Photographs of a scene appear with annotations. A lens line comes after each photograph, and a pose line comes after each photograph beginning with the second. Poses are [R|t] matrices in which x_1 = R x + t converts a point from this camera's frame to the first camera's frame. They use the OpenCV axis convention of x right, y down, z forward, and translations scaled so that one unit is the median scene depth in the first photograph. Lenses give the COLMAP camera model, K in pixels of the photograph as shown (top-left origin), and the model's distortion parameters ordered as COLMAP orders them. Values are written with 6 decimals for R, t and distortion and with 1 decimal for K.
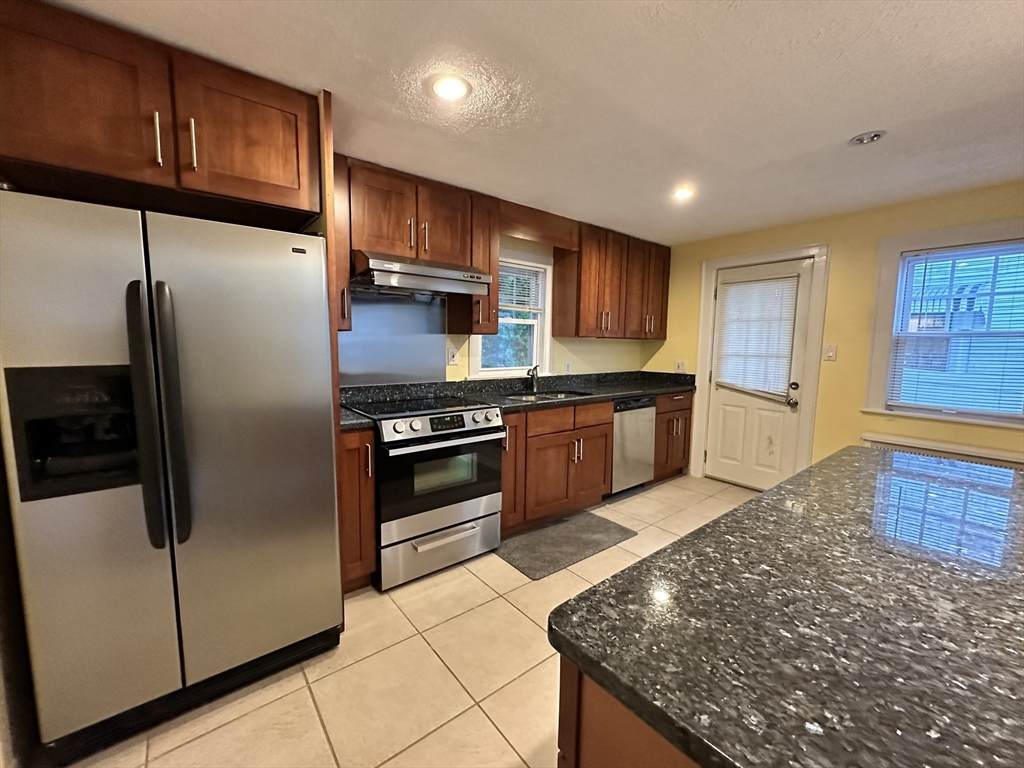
lens RADIAL K [[410.0, 0, 512.0], [0, 410.0, 384.0], [0, 0, 1]] dist [-0.003475, -0.000276]
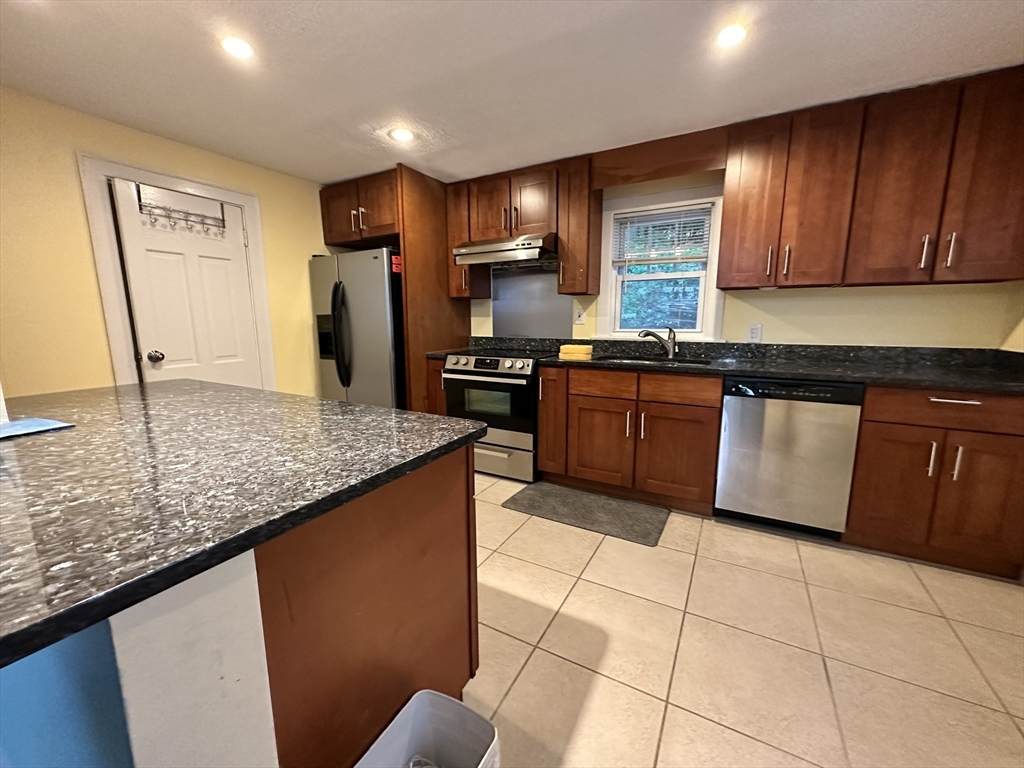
lens RADIAL K [[410.0, 0, 512.0], [0, 410.0, 384.0], [0, 0, 1]] dist [-0.003475, -0.000276]
pose [[0.375128, 0.135781, -0.916975, 0.893412], [-0.082095, 0.990193, 0.113039, 0.002561], [0.923331, 0.032875, 0.382596, 0.471186]]
